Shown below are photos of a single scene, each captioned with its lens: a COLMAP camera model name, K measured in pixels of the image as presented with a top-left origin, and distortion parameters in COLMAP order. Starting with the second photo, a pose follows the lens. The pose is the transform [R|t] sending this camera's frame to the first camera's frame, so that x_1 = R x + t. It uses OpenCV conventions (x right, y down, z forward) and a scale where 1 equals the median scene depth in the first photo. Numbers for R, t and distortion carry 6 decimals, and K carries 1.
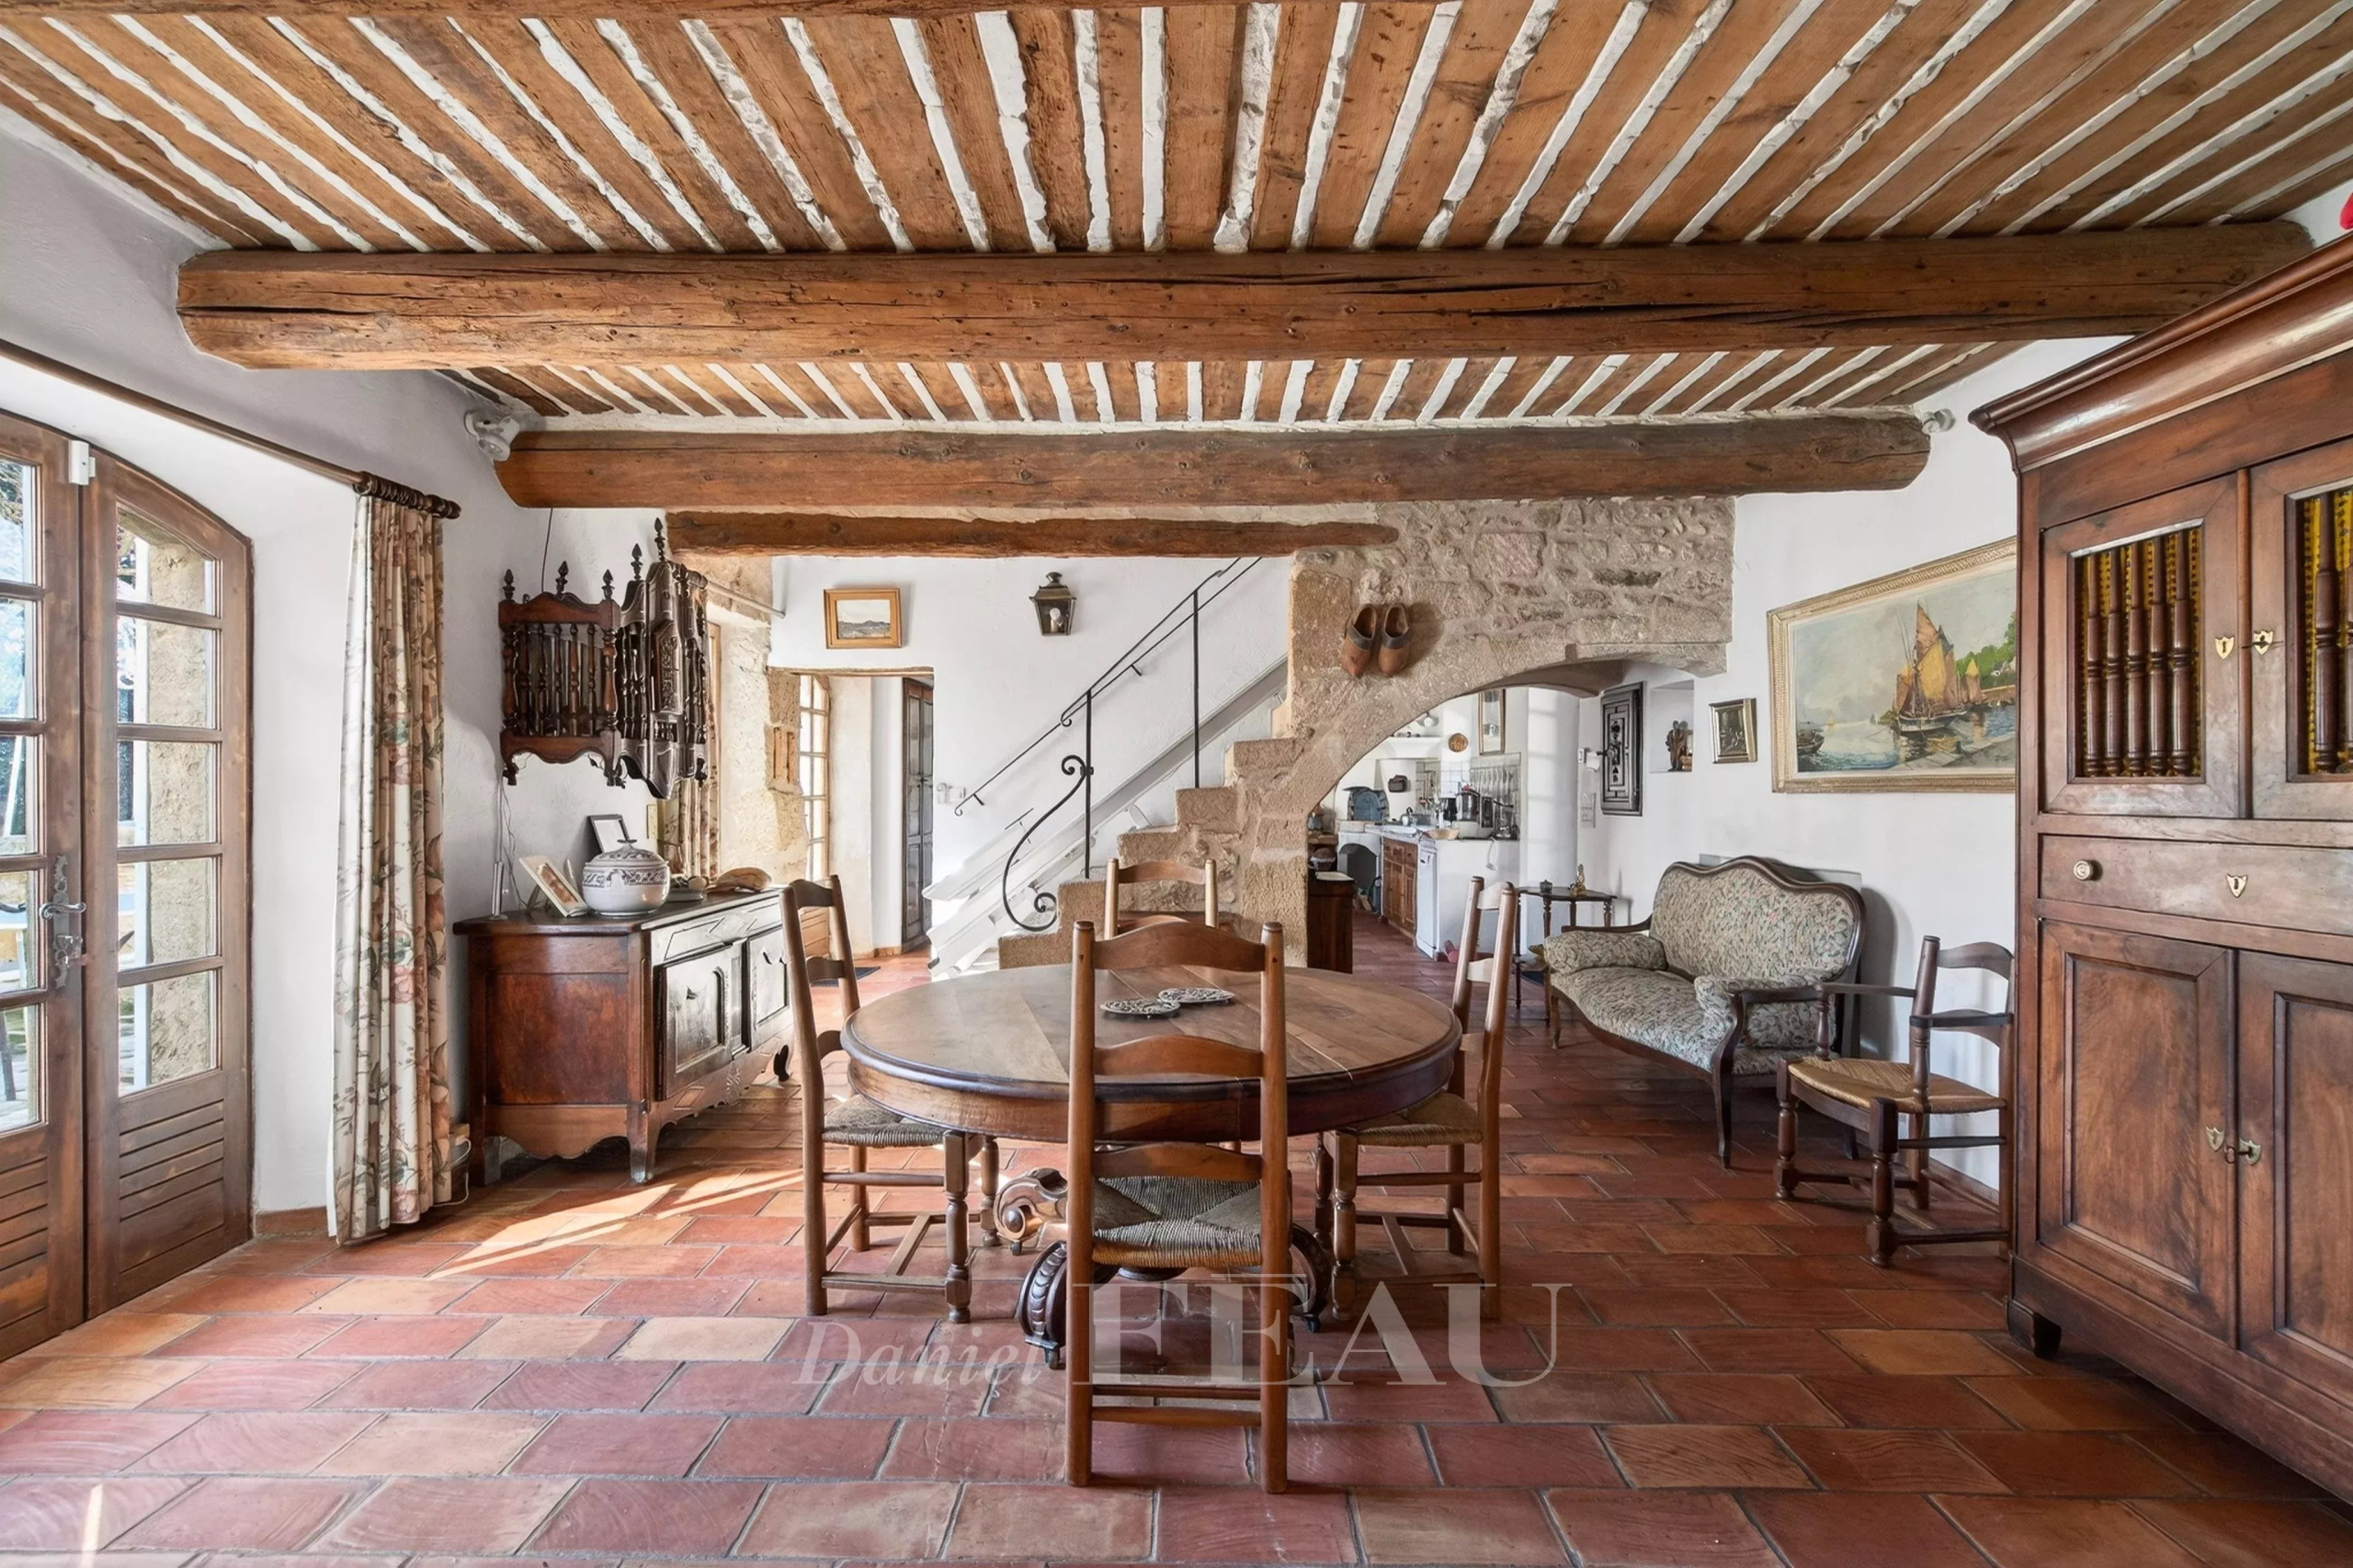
lens RADIAL K [[1074.3, 0, 1170.6], [0, 1074.3, 786.6], [0, 0, 1]] dist [0.002564, -0.000027]
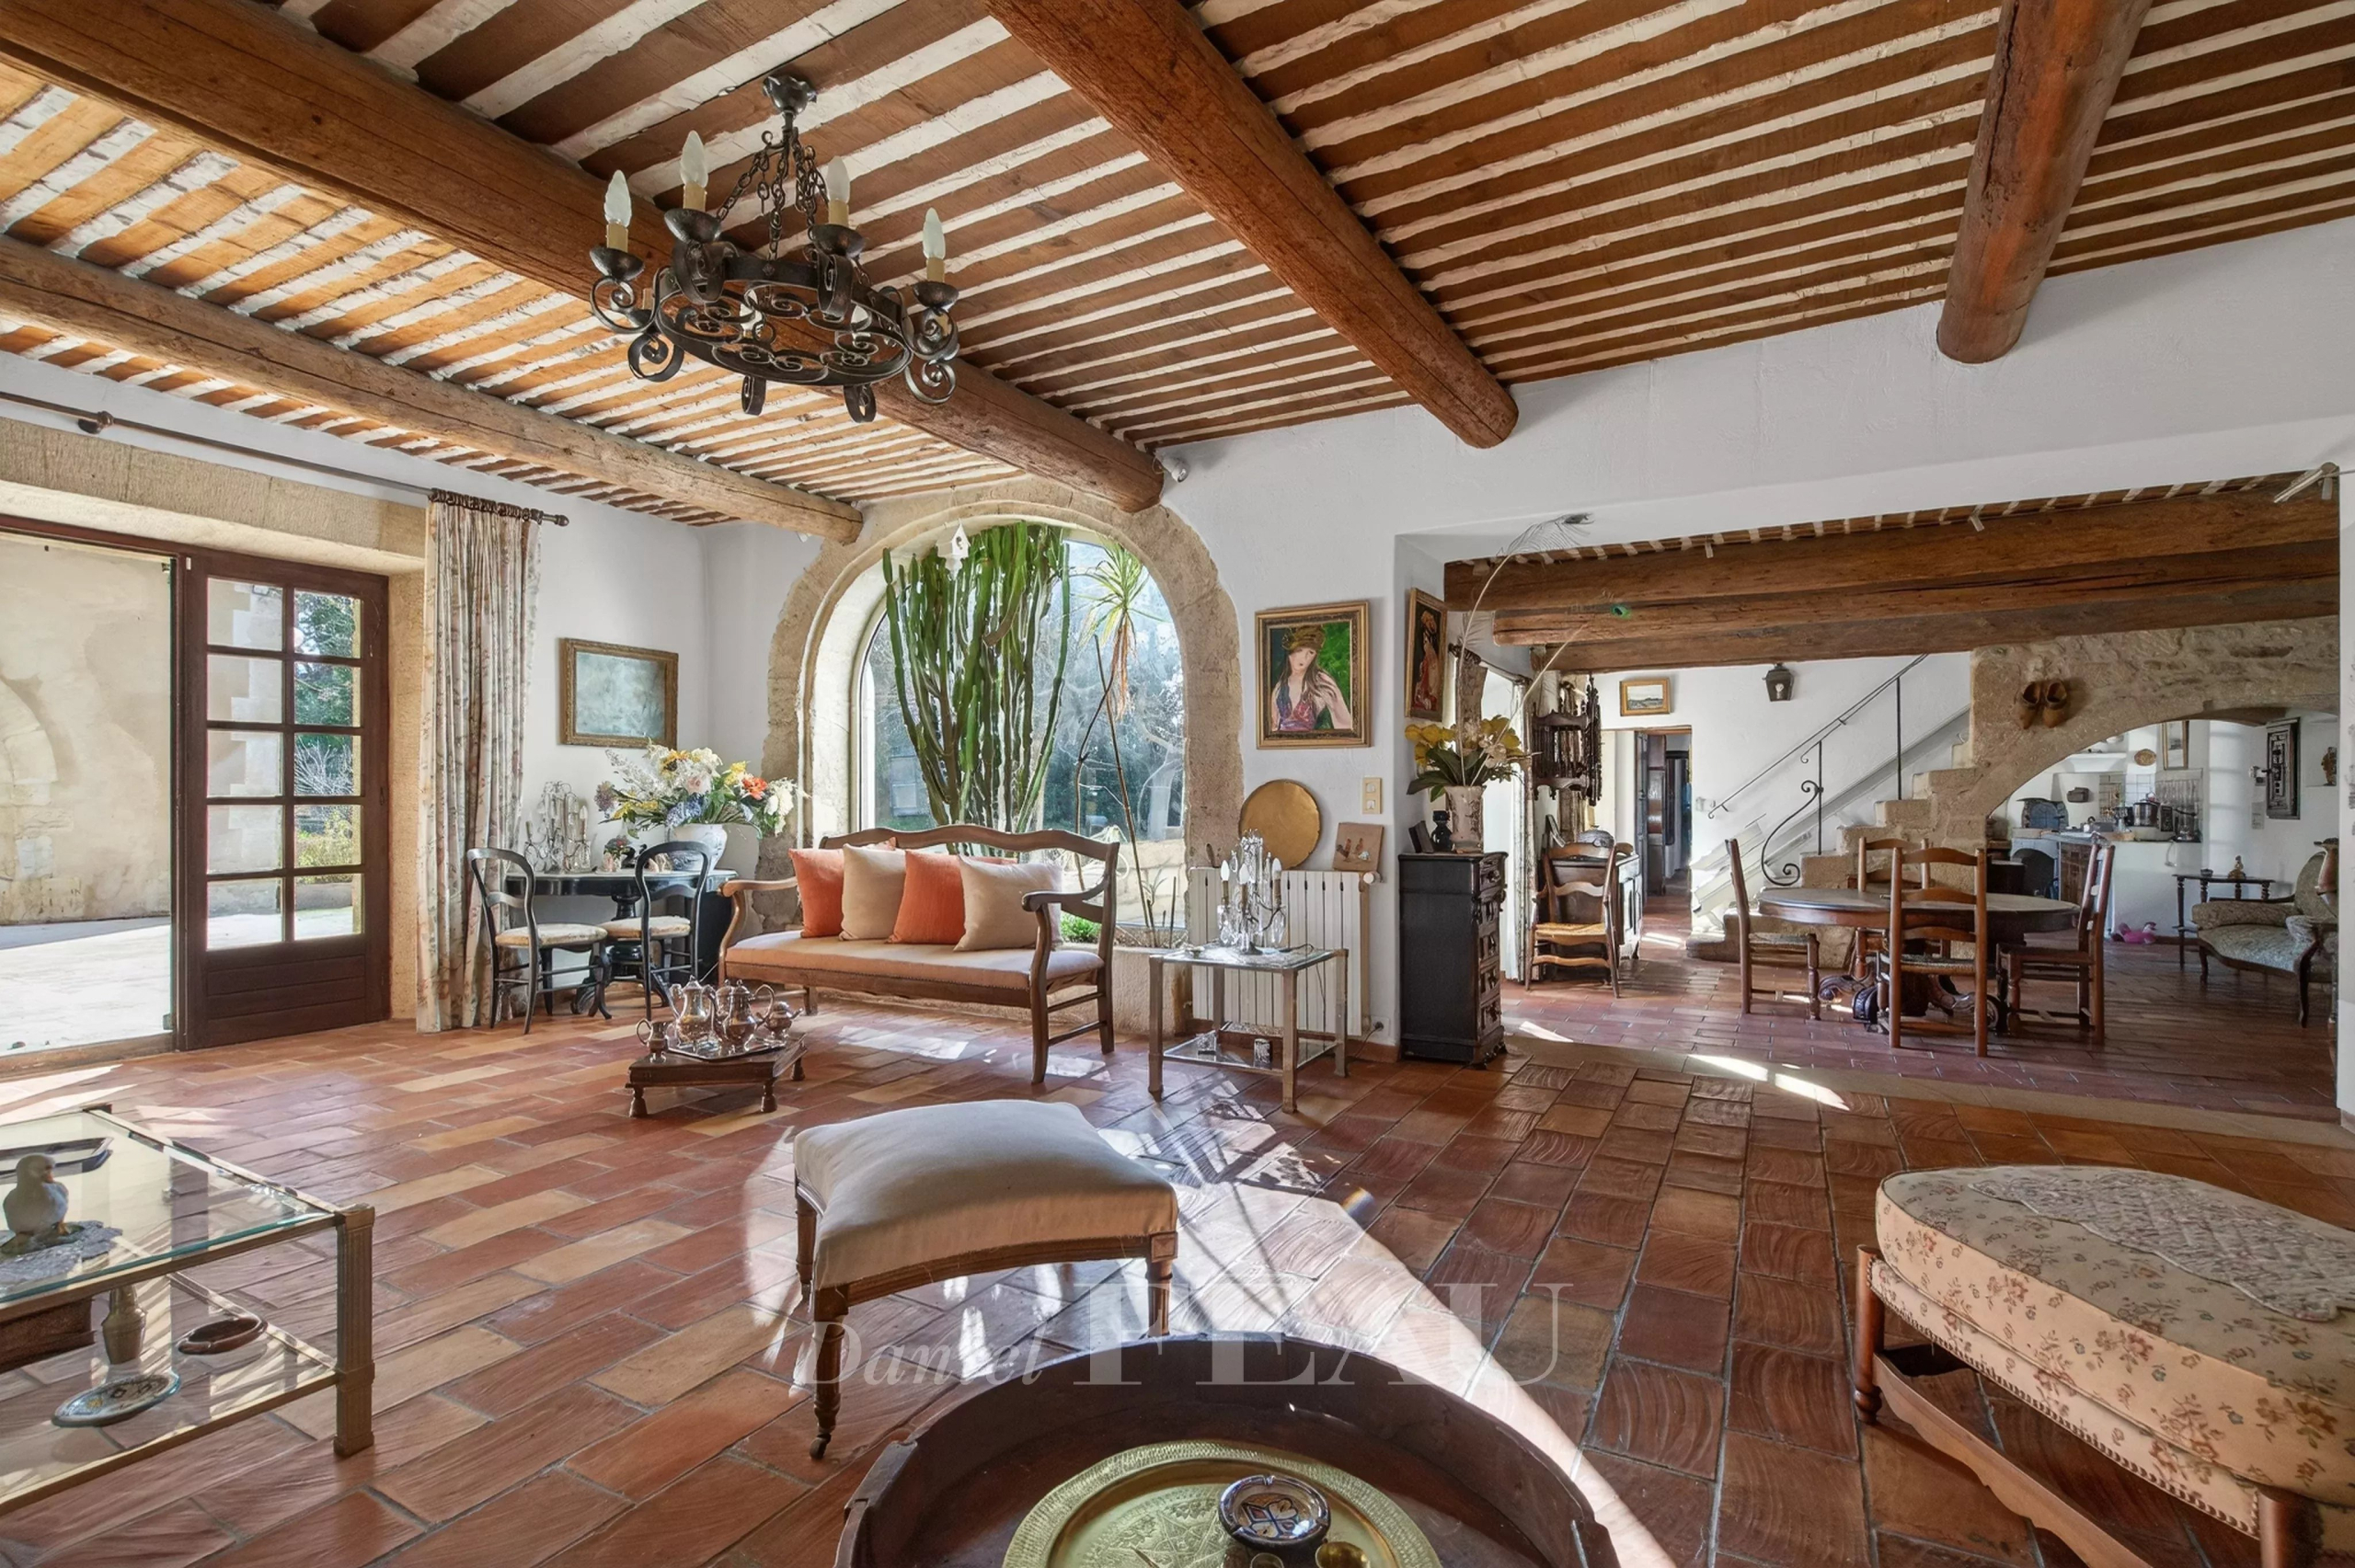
lens RADIAL K [[1075.1, 0, 1188.1], [0, 1075.1, 799.1], [0, 0, 1]] dist [0.002564, -0.000027]
pose [[0.877913, -0.005577, -0.478788, -0.116154], [0.005469, 0.999984, -0.001619, -0.002882], [0.478790, -0.001197, 0.877929, -0.766644]]
